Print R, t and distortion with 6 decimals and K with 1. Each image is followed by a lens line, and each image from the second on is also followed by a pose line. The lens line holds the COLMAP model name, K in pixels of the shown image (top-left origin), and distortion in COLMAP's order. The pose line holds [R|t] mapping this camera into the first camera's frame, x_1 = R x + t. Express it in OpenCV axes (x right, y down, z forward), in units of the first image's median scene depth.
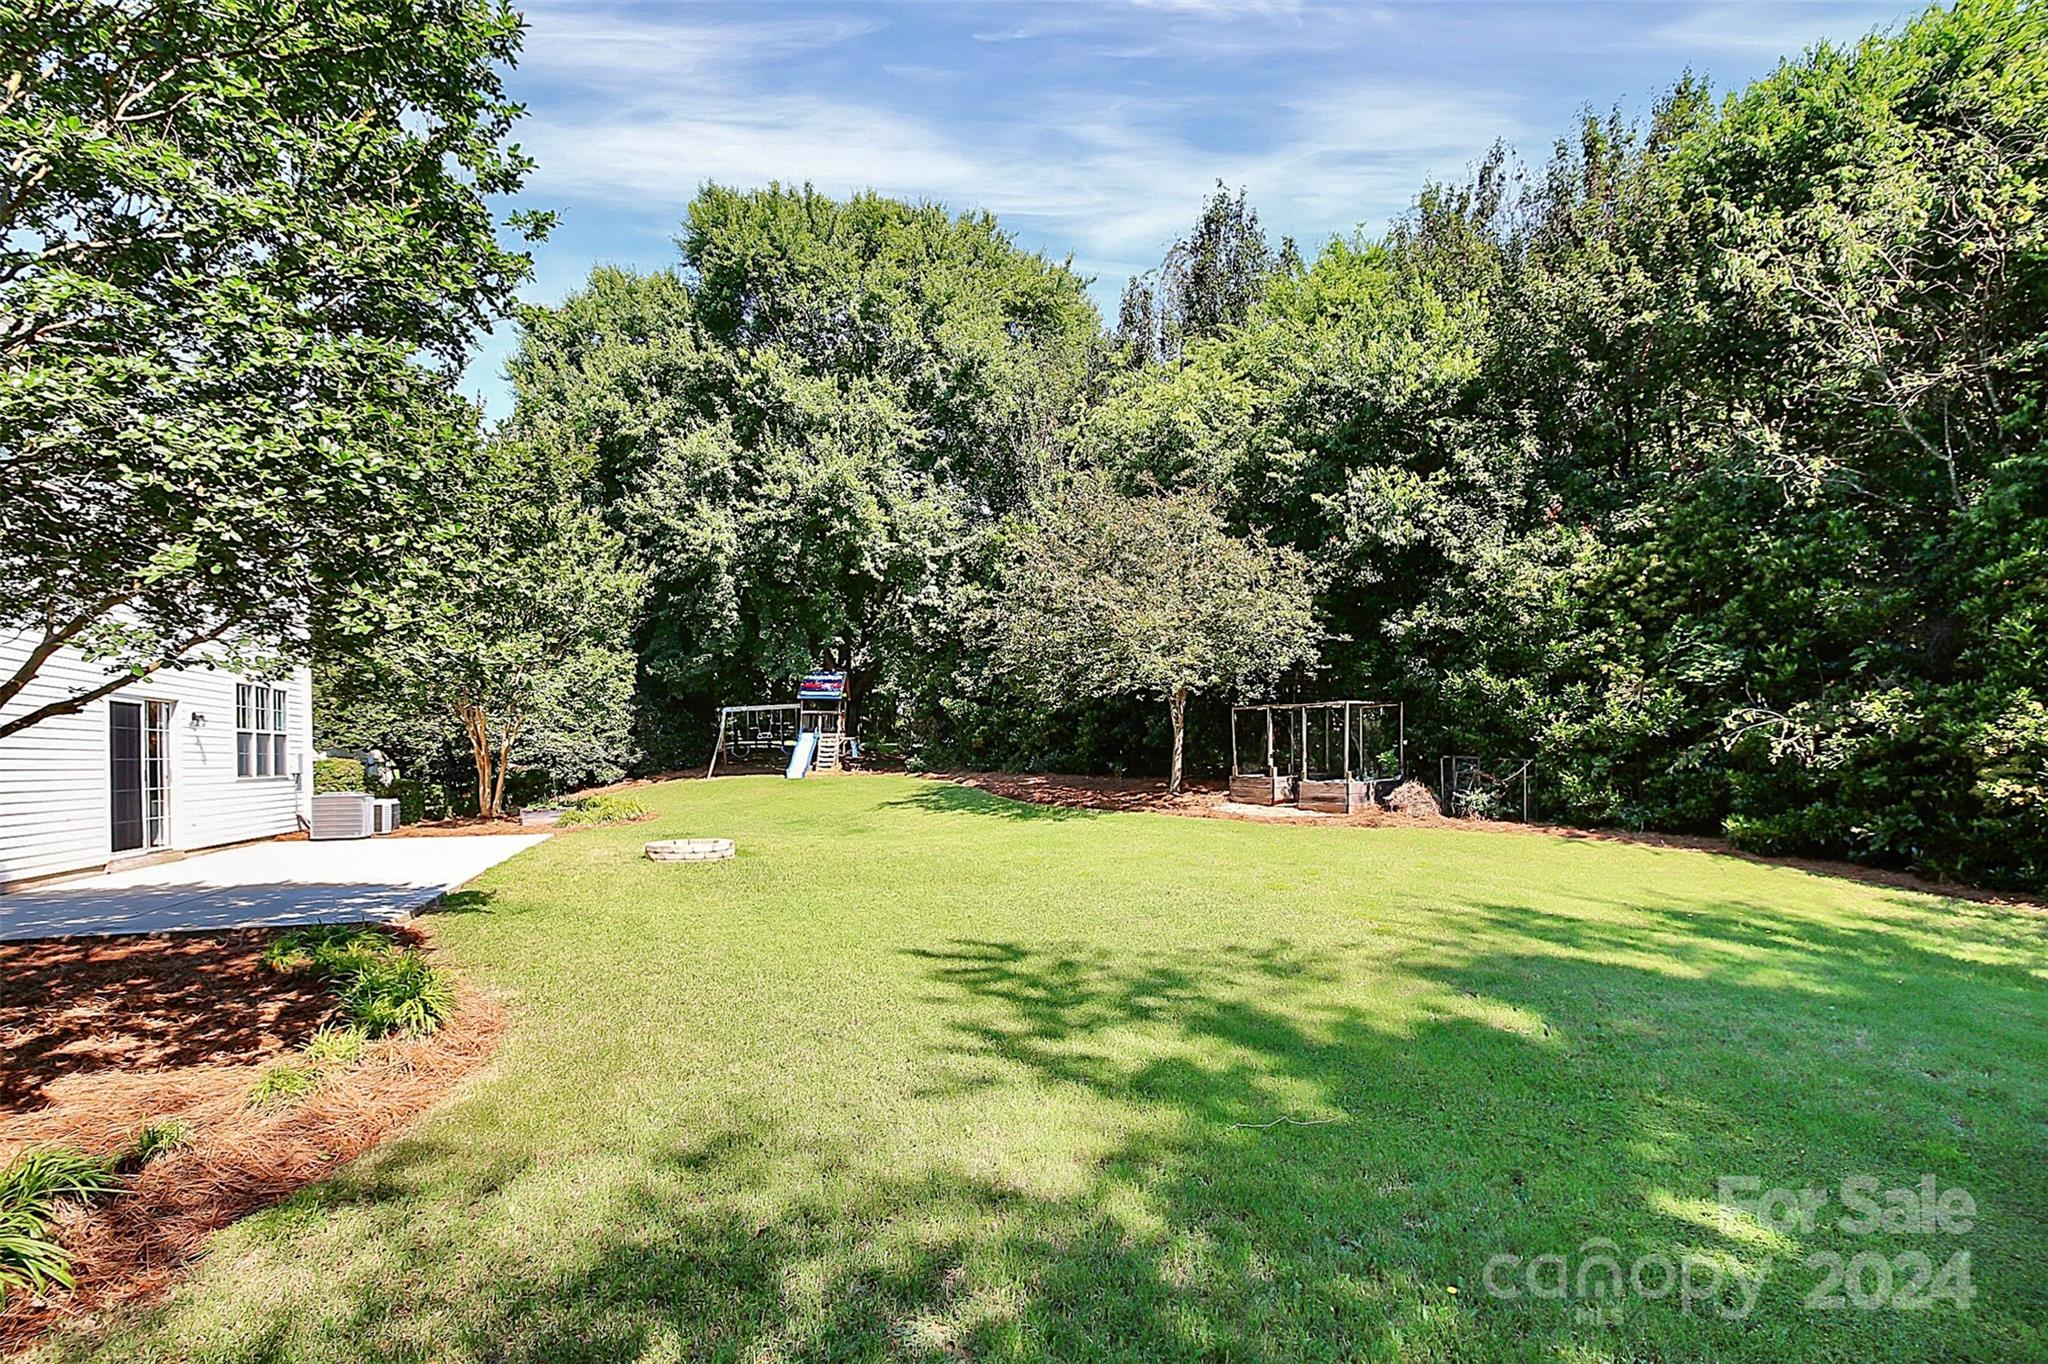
lens RADIAL K [[970.8, 0, 1021.8], [0, 970.8, 750.2], [0, 0, 1]] dist [-0.001193, -0.000071]
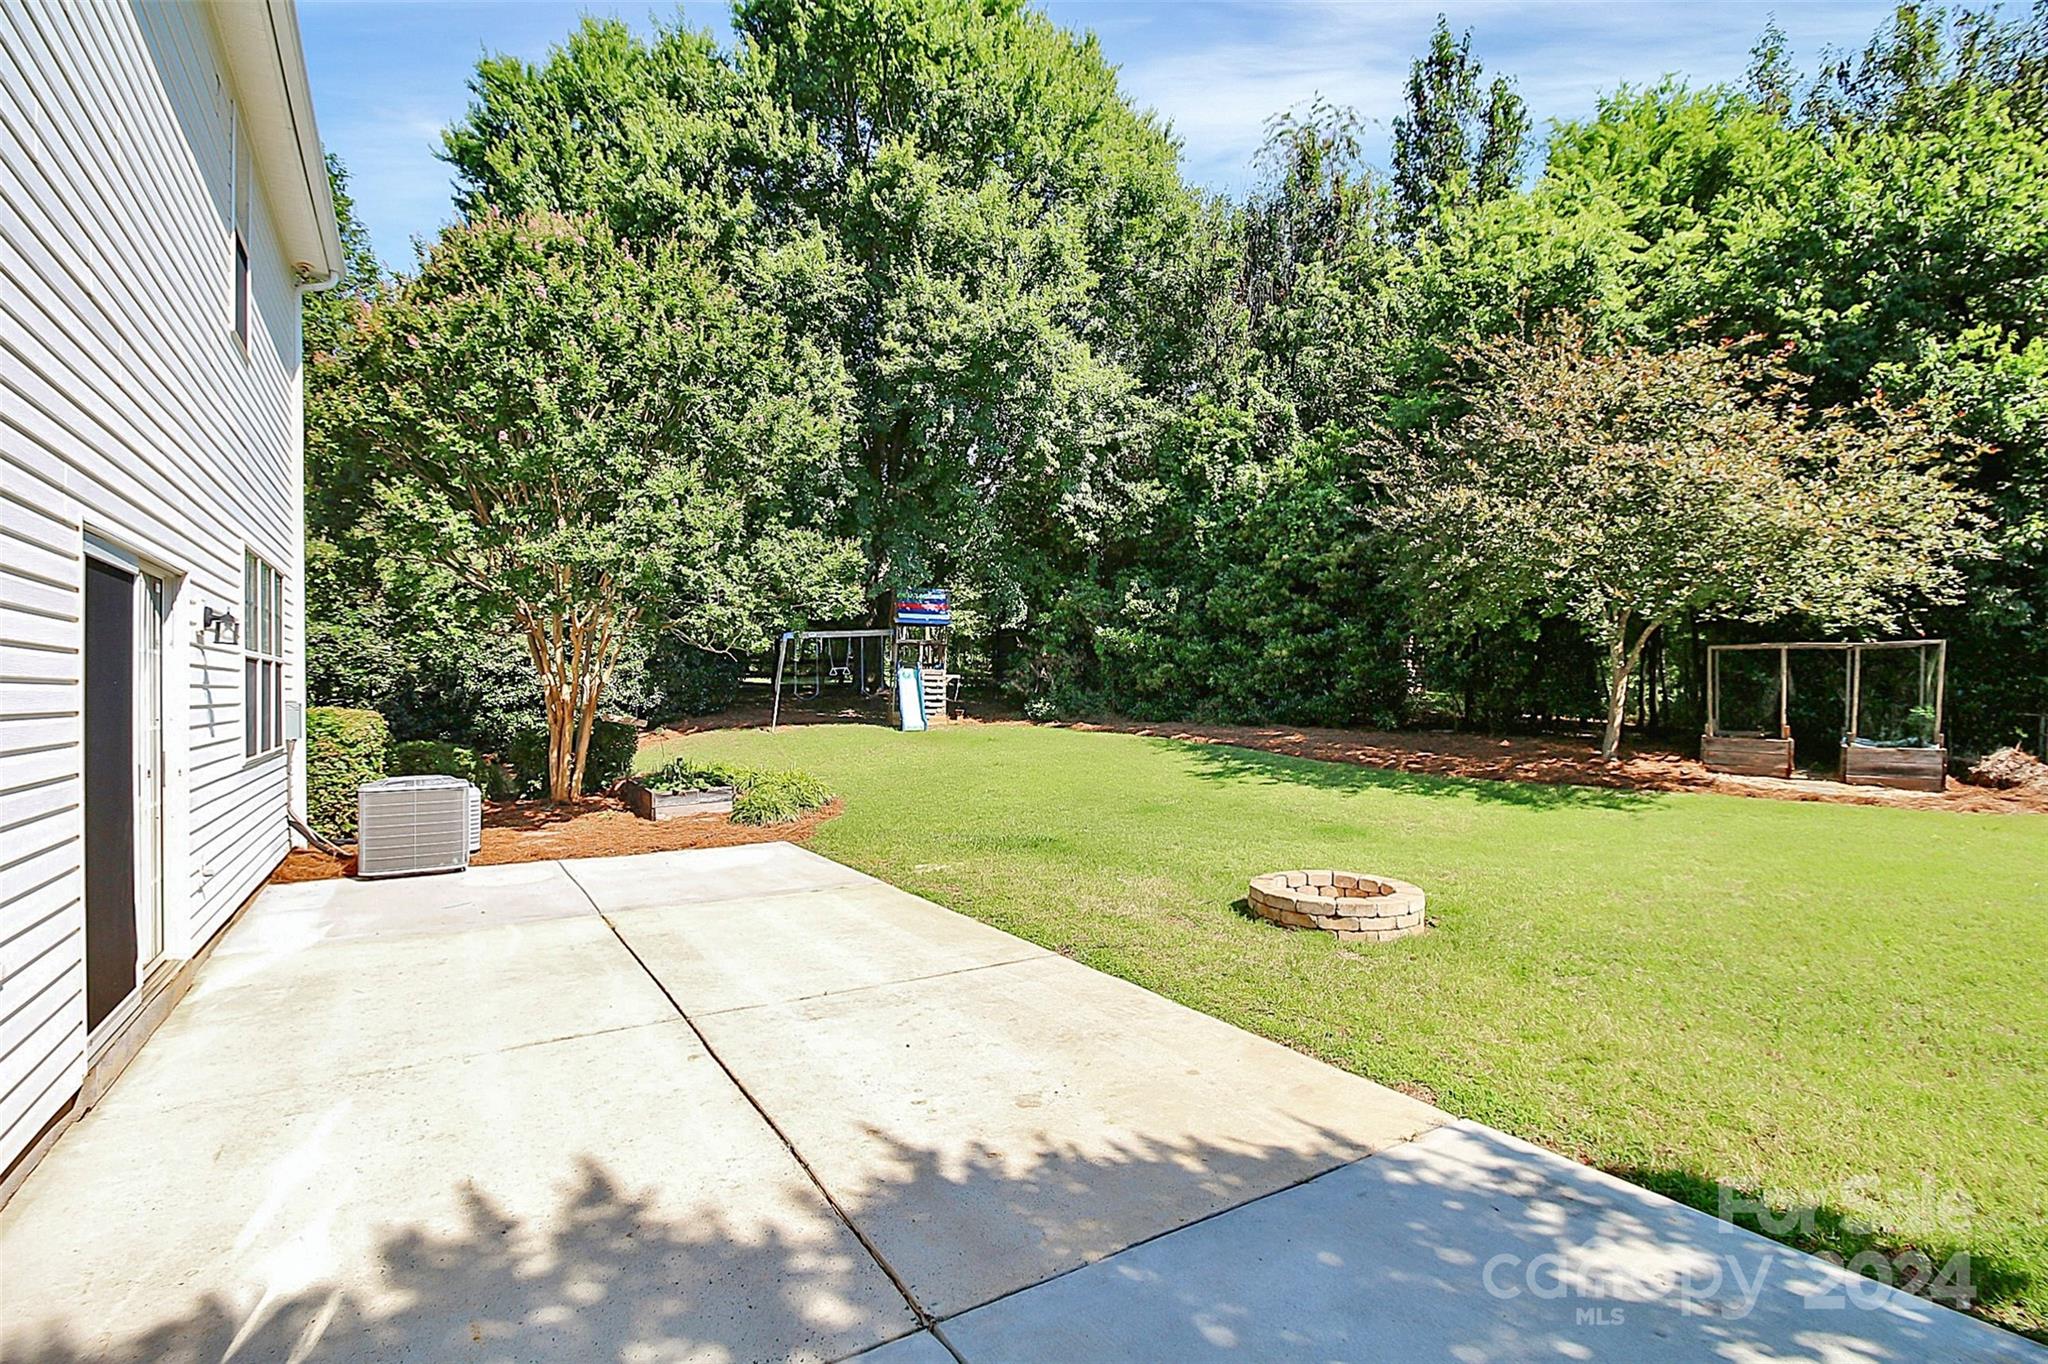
lens RADIAL K [[945.9, 0, 1024.0], [0, 945.9, 682.0], [0, 0, 1]] dist [-0.003878, -0.000373]
pose [[0.975503, 0.010289, 0.219745, -0.341827], [-0.009283, 0.999941, -0.005610, -0.005050], [-0.219789, 0.003433, 0.975541, 0.308746]]
